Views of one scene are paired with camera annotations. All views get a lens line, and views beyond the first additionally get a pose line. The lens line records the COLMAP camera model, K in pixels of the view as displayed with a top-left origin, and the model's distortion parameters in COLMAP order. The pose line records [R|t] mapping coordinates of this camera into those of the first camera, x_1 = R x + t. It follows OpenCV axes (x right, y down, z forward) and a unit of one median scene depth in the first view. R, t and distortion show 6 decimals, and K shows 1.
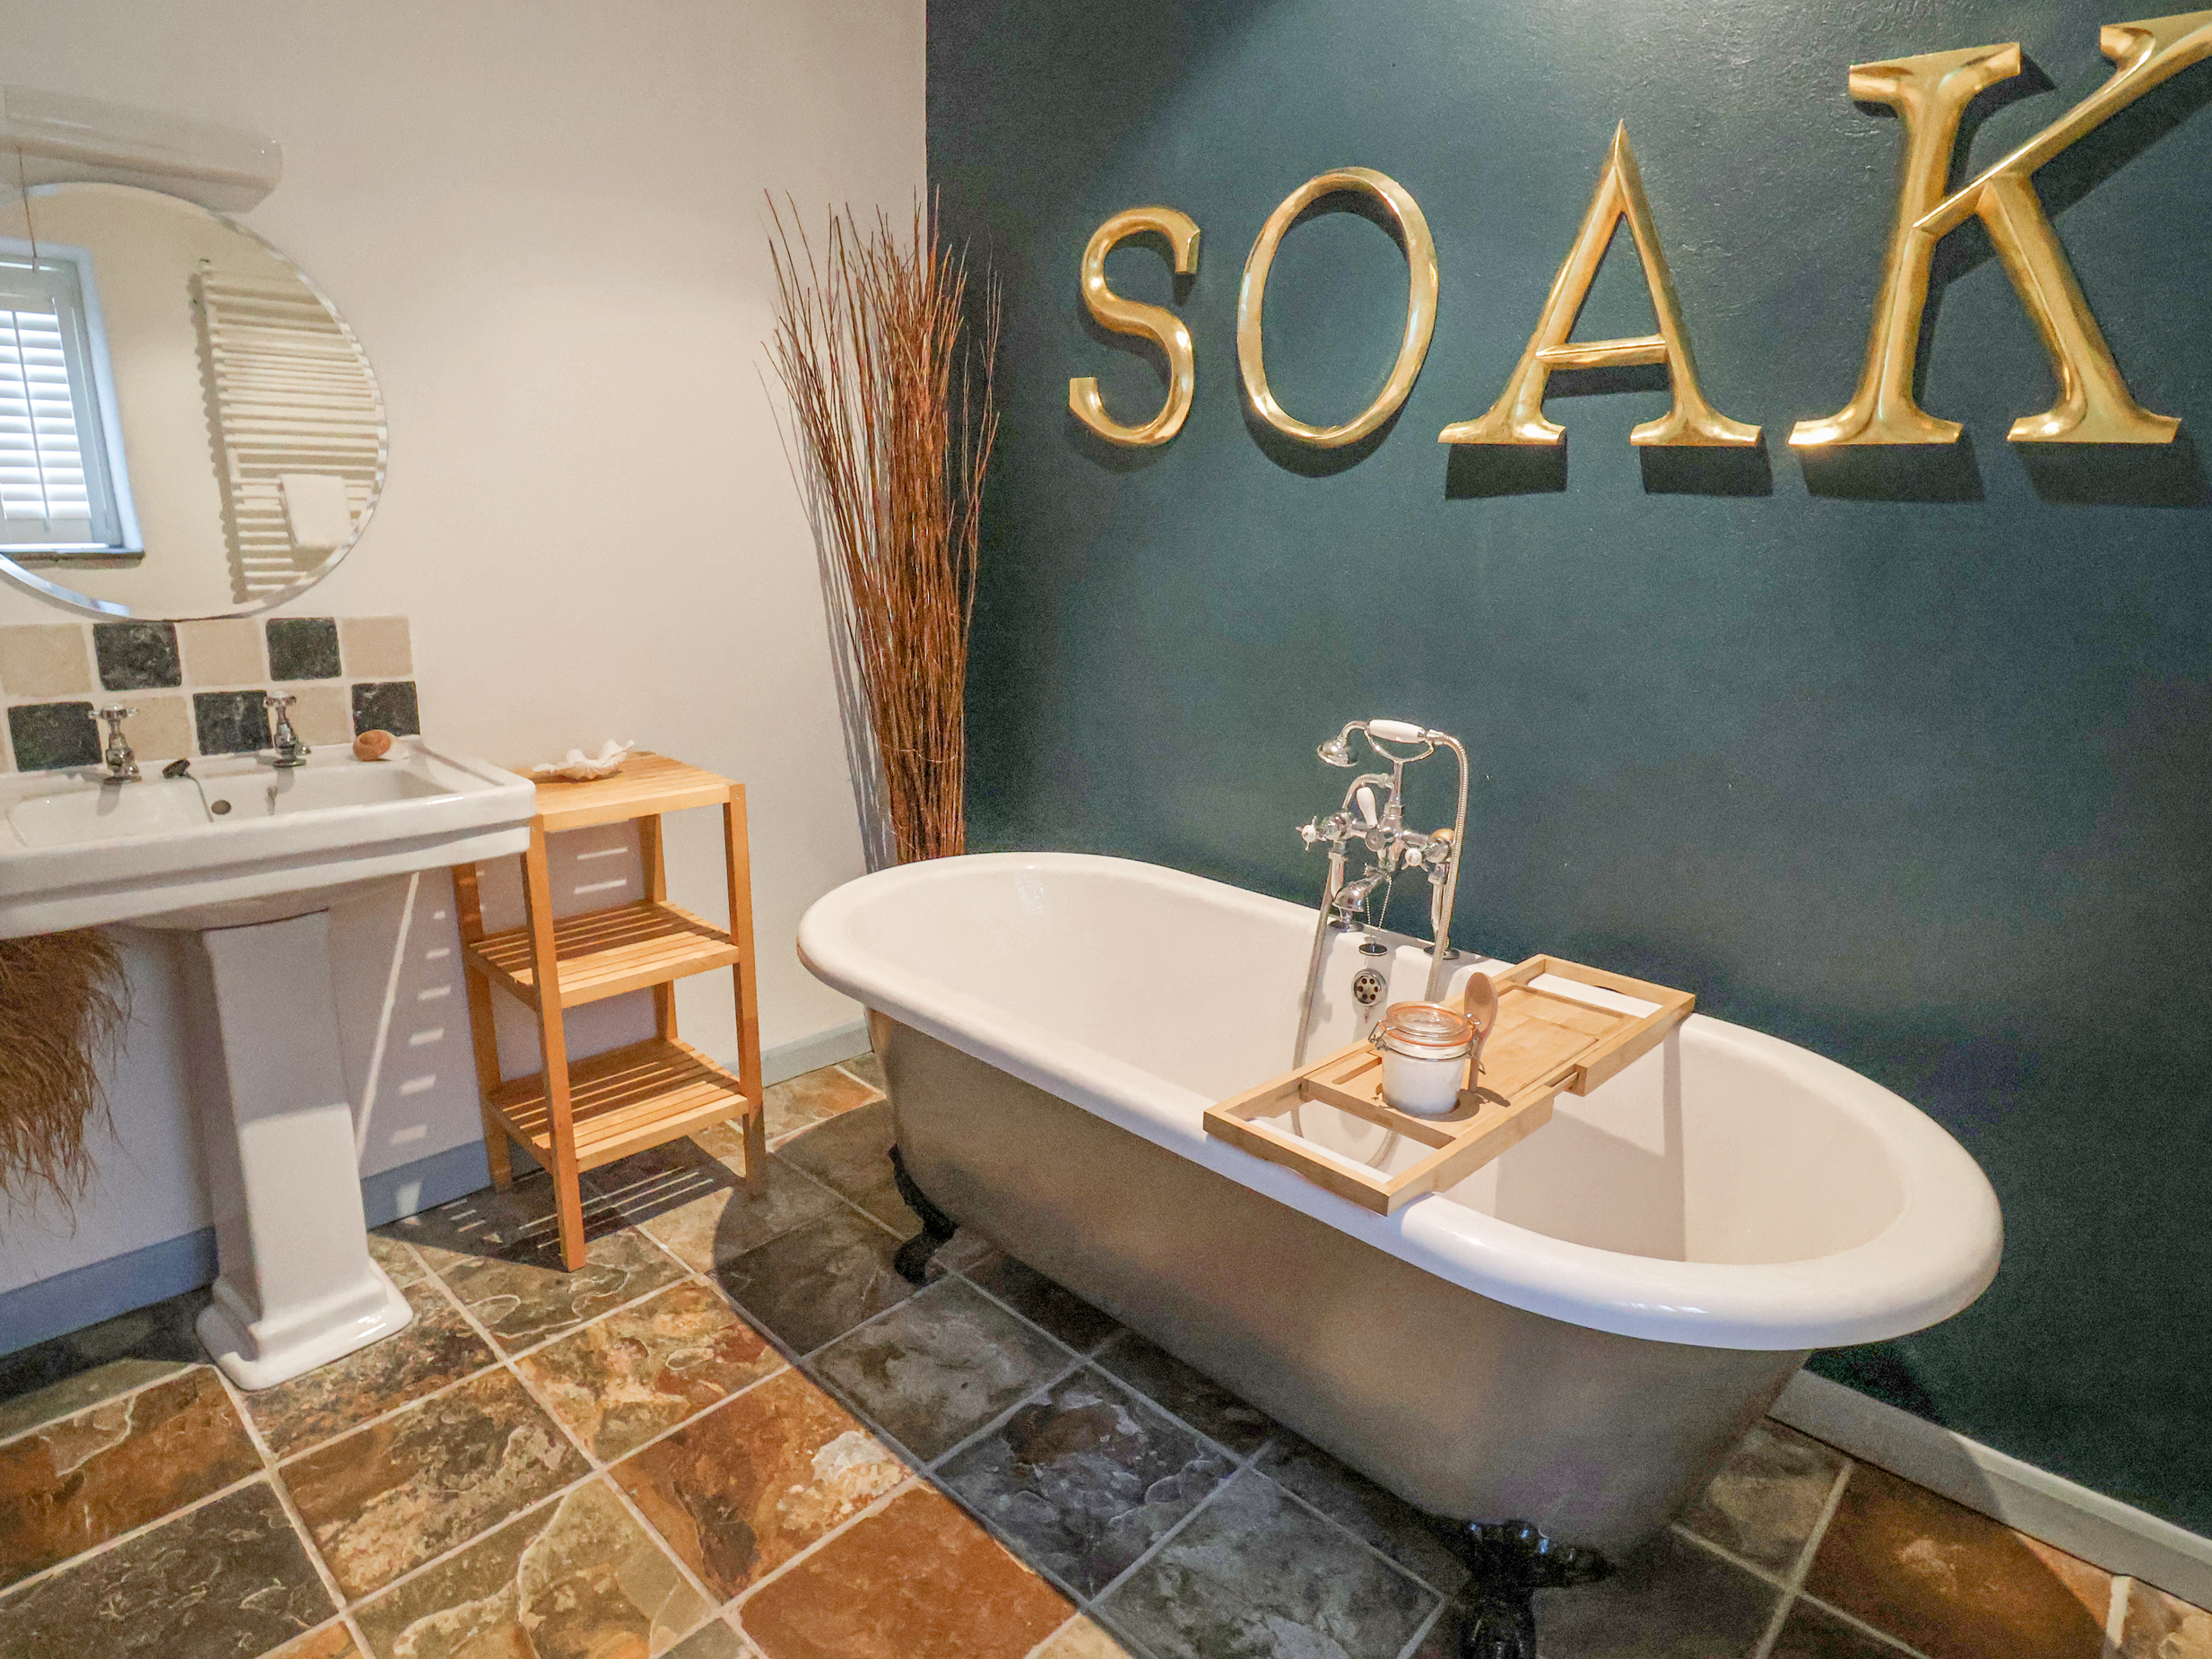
lens RADIAL K [[1137.7, 0, 1106.0], [0, 1137.7, 829.5], [0, 0, 1]] dist [0.000876, -0.012520]
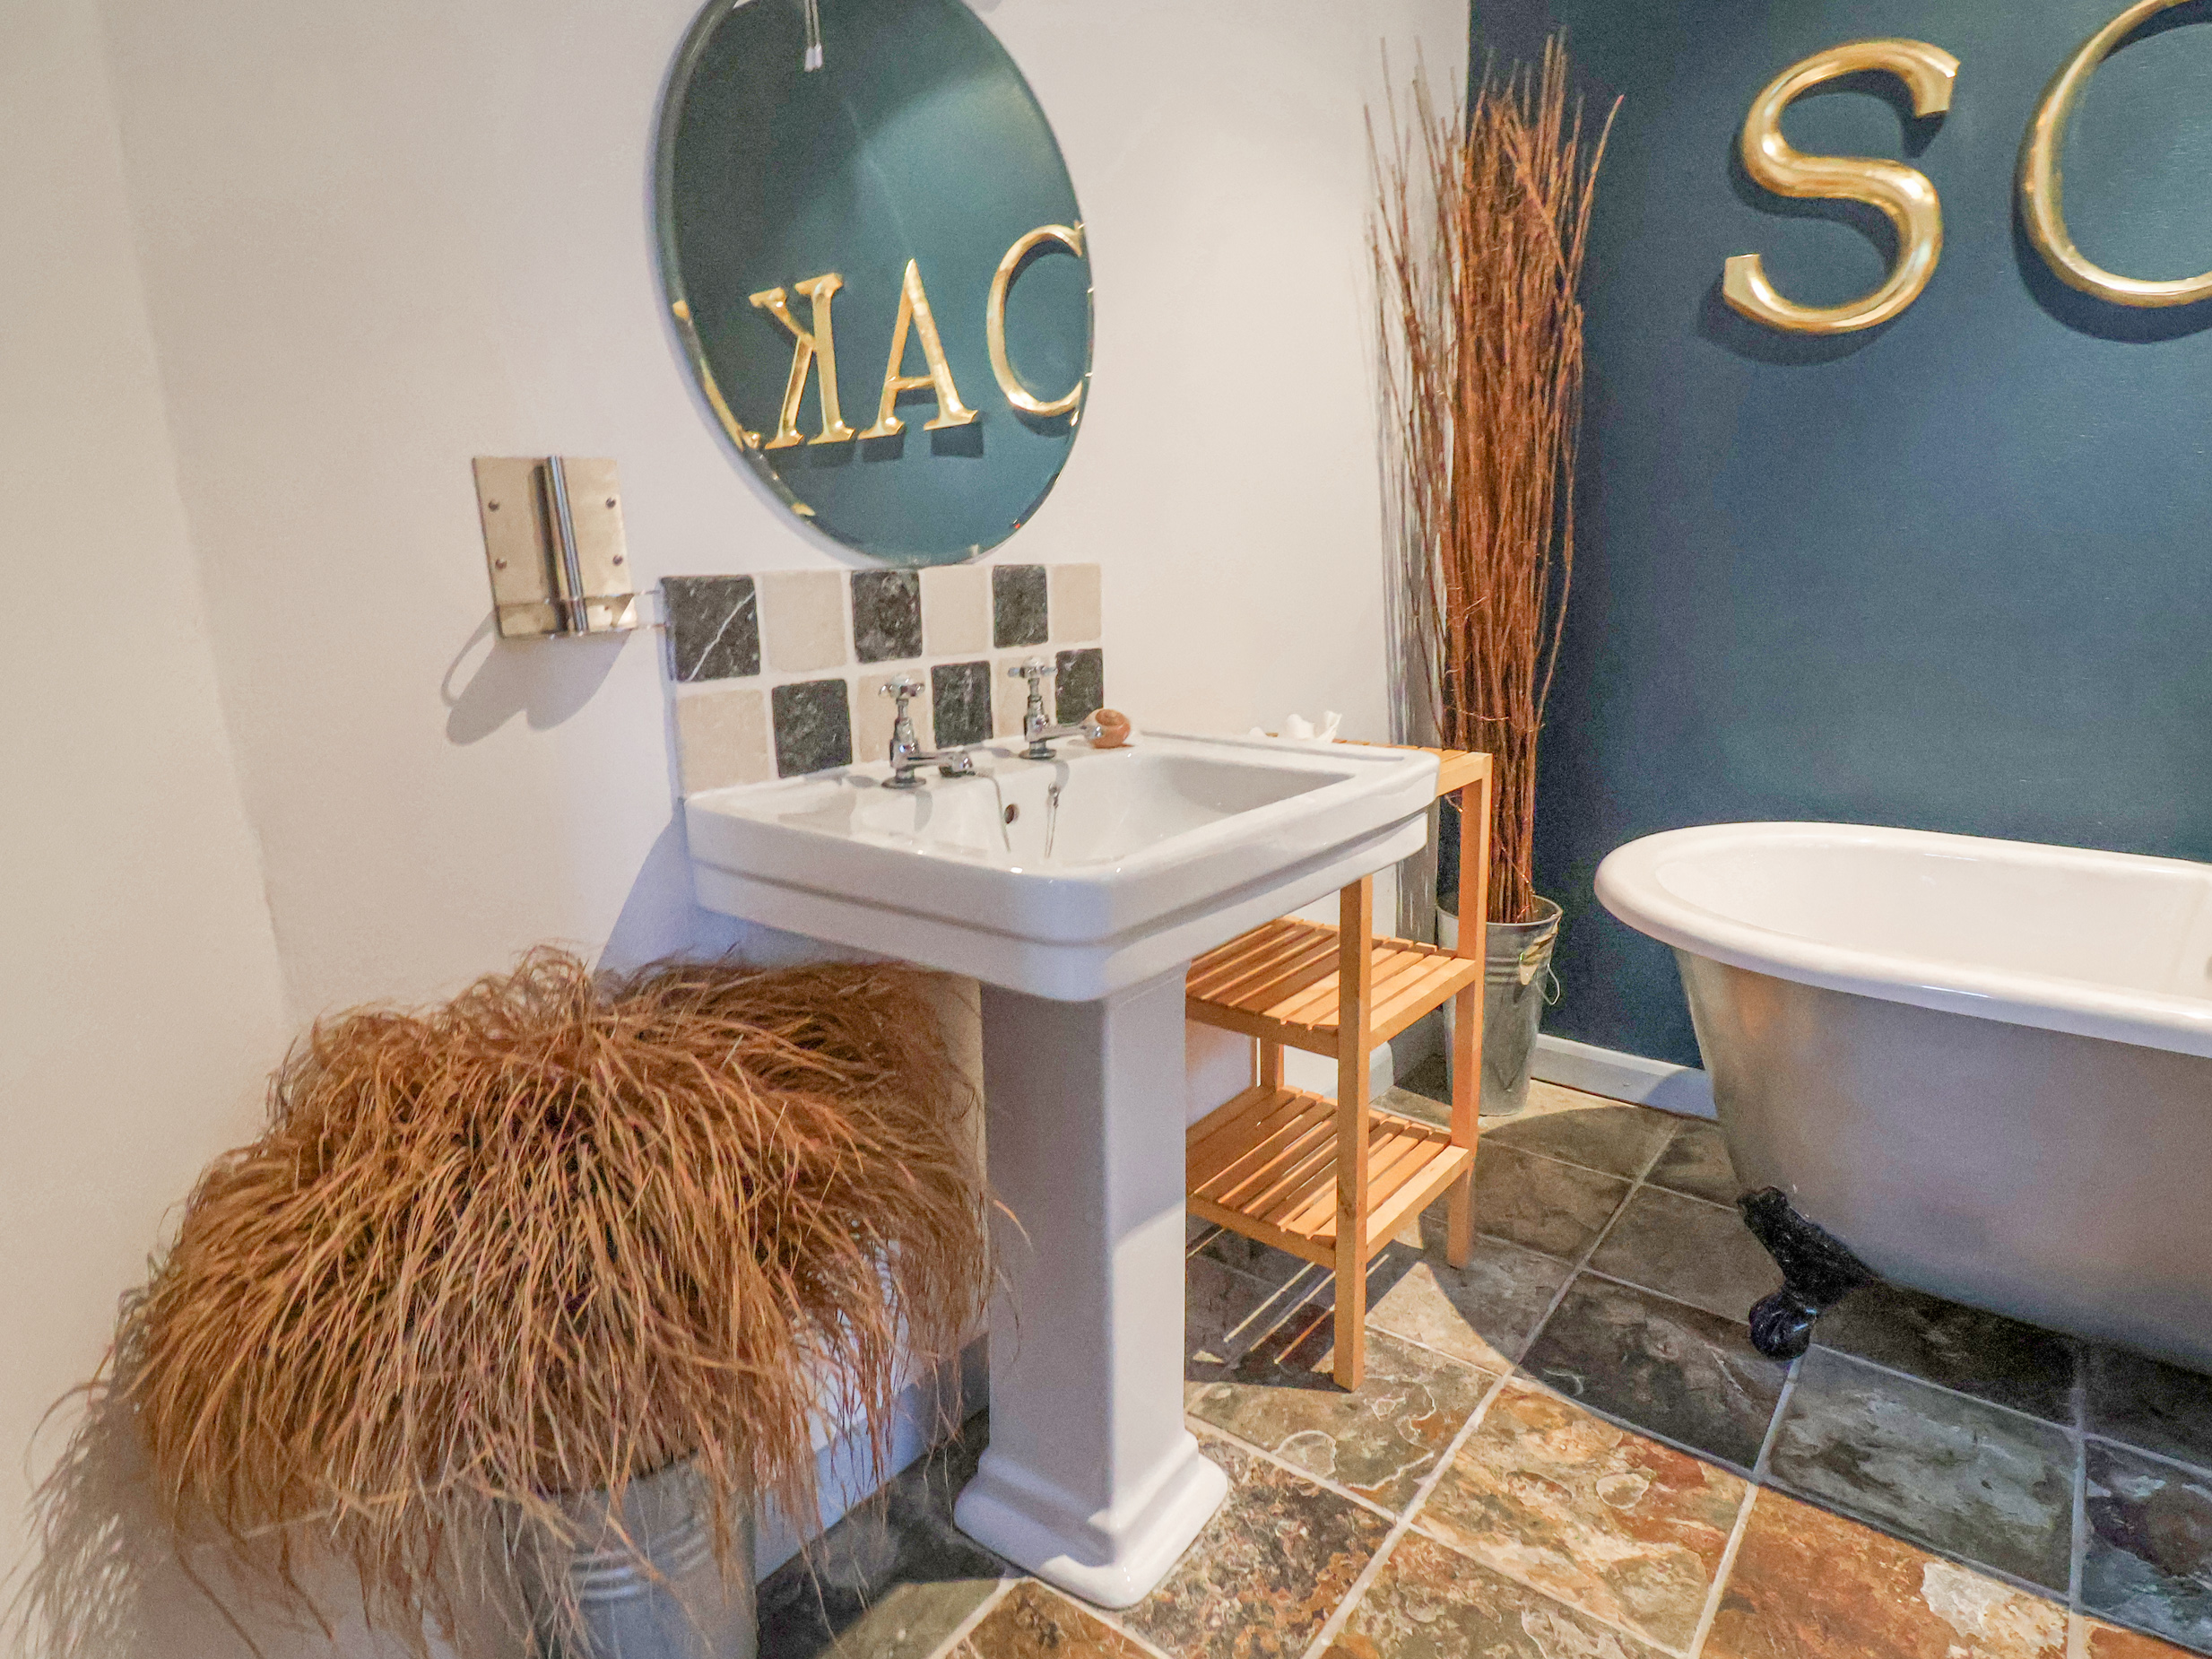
lens RADIAL K [[1174.8, 0, 1106.0], [0, 1174.8, 829.5], [0, 0, 1]] dist [0.002021, -0.012264]
pose [[0.995385, -0.070374, 0.065238, -0.732642], [0.071539, 0.997314, -0.015694, 0.006888], [-0.063959, 0.020289, 0.997746, 0.220996]]
